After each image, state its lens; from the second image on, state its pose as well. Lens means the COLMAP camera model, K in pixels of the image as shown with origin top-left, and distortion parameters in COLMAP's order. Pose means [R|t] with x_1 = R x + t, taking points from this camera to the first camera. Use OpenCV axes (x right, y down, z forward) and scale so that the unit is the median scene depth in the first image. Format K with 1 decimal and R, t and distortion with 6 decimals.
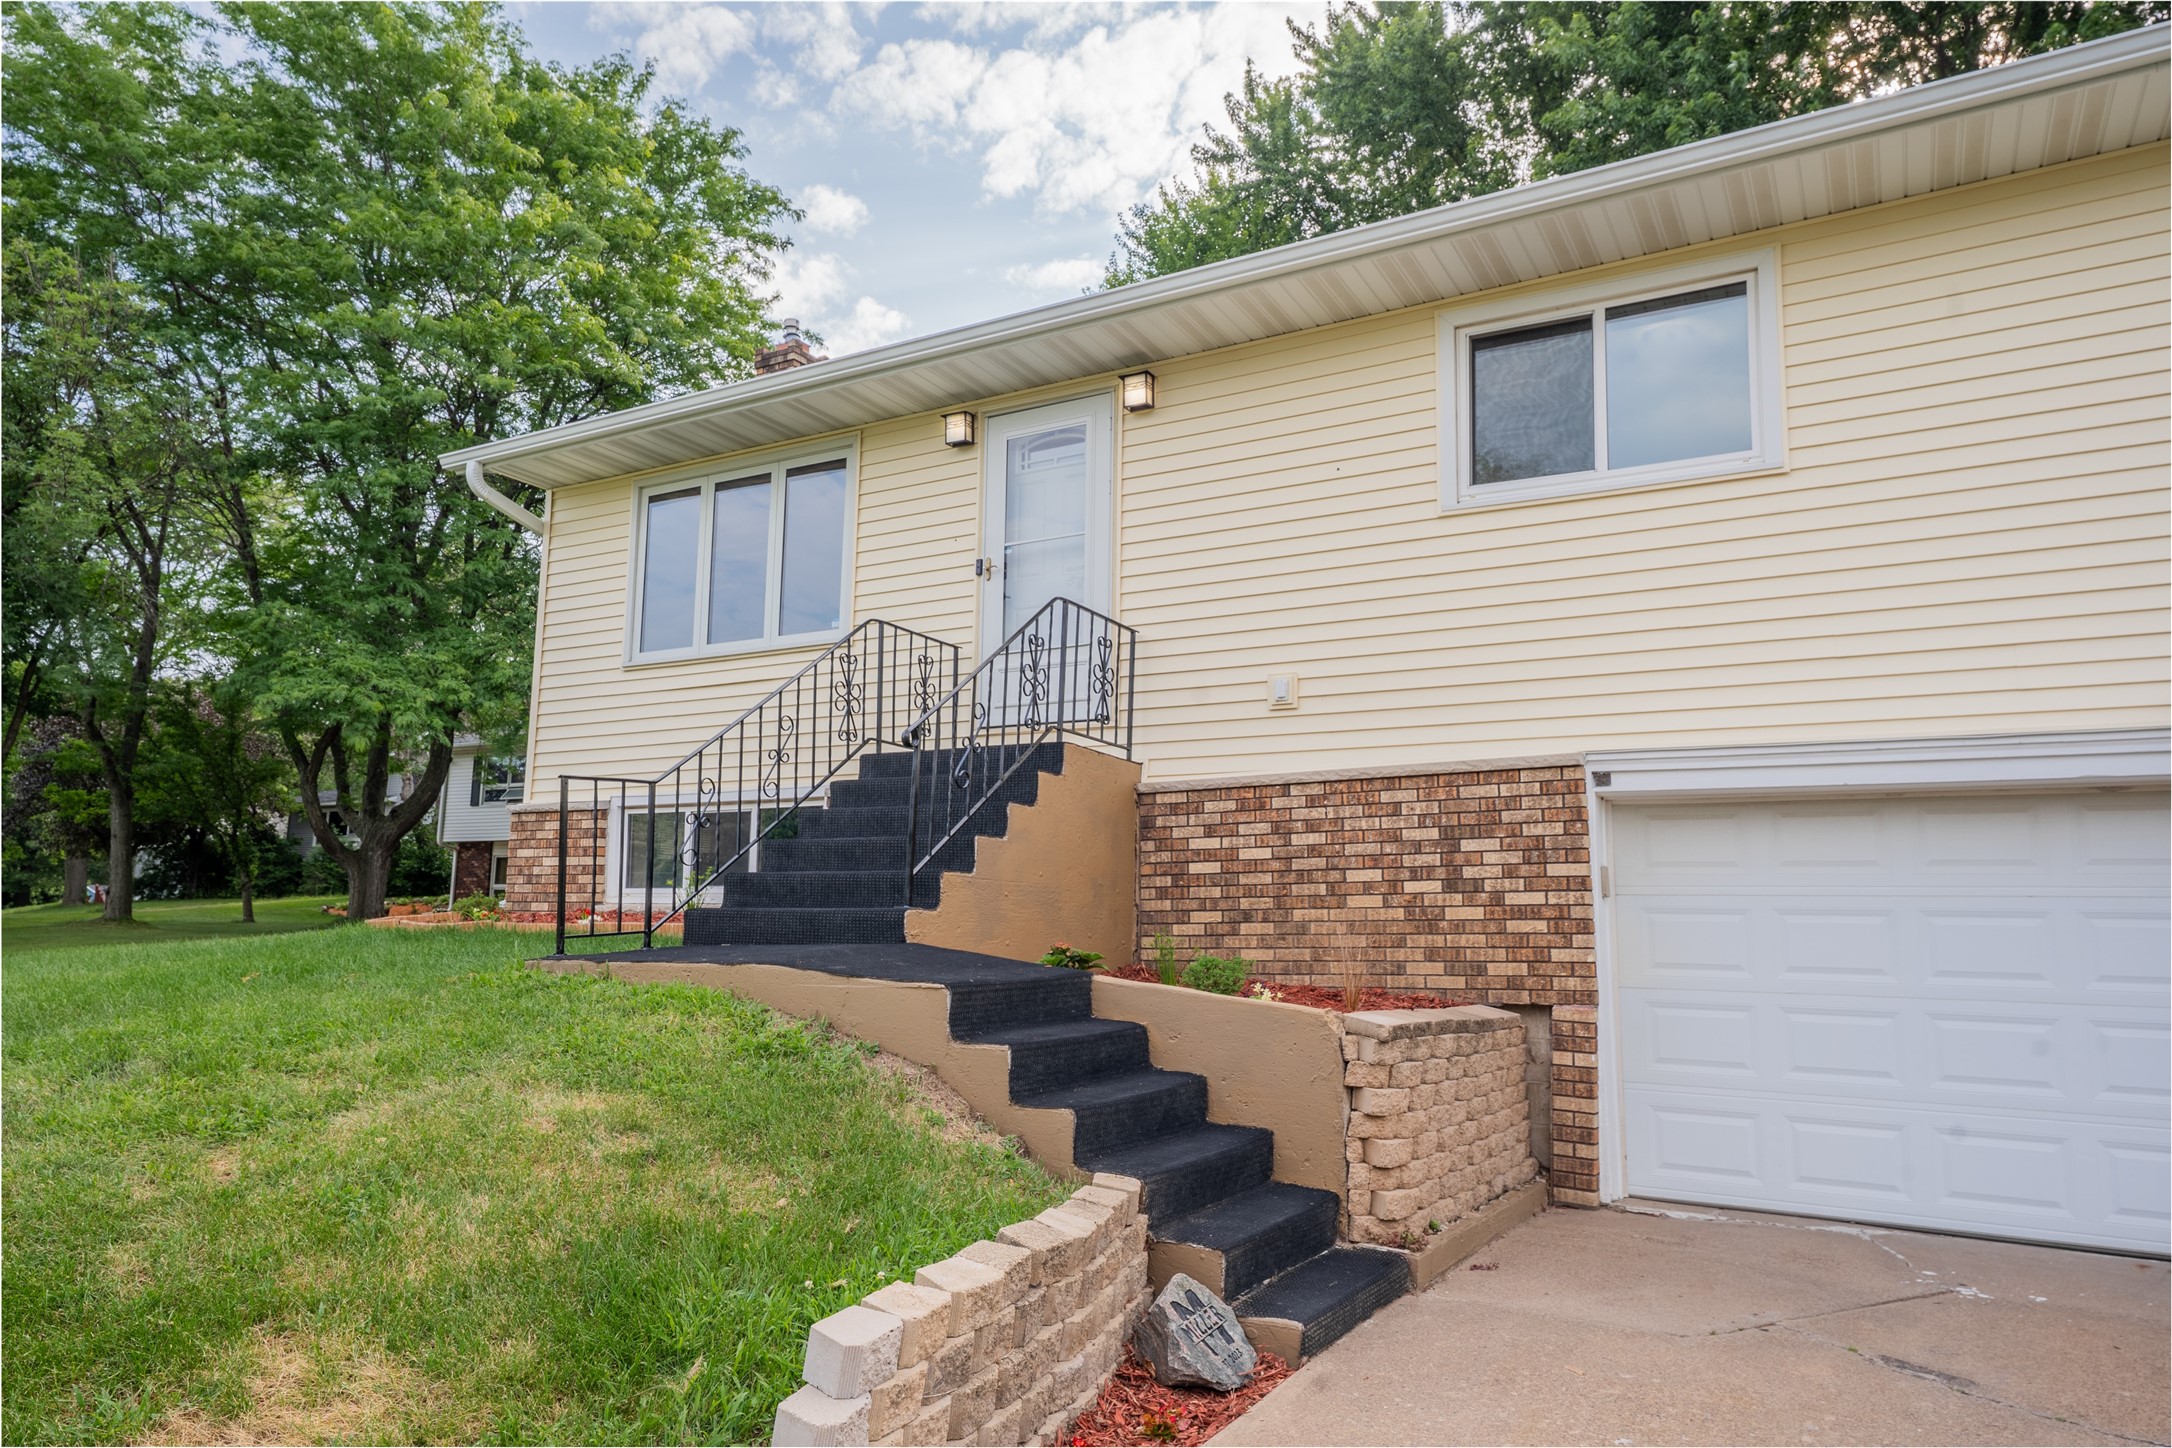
lens RADIAL K [[1446.7, 0, 1084.5], [0, 1446.7, 744.5], [0, 0, 1]] dist [0.038790, -0.001719]
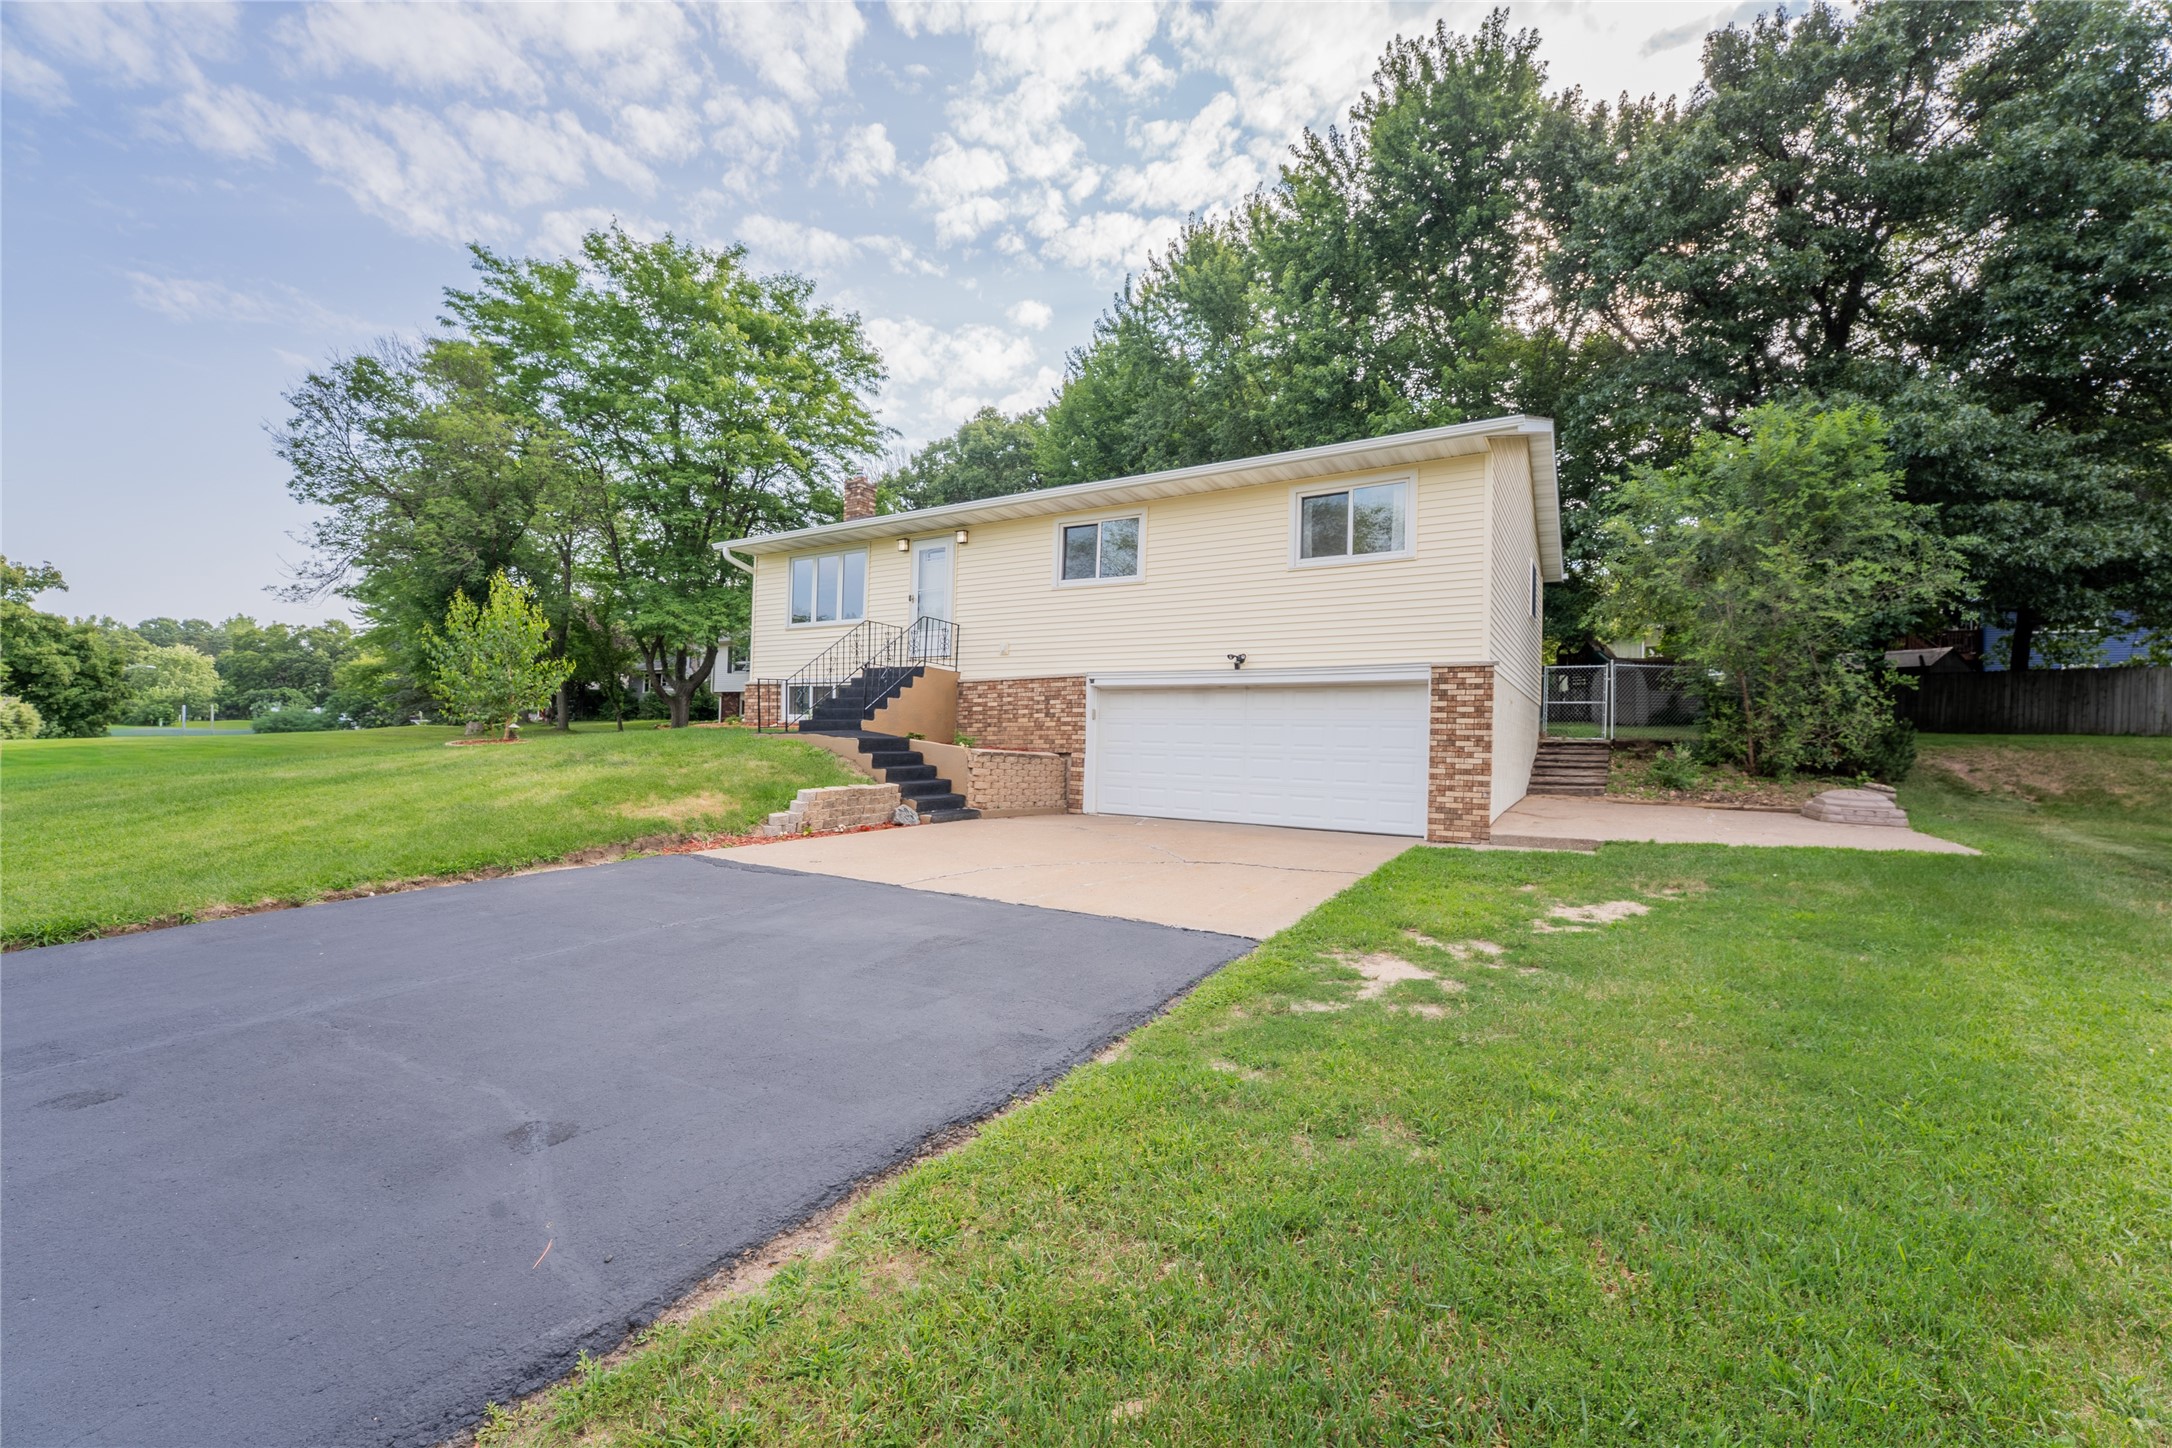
lens RADIAL K [[882.7, 0, 1076.5], [0, 882.7, 736.0], [0, 0, 1]] dist [-0.023622, 0.000601]
pose [[0.999754, 0.010701, -0.019425, 0.321199], [-0.008409, 0.993393, 0.114453, -0.066486], [0.020522, -0.114262, 0.993239, -0.783567]]
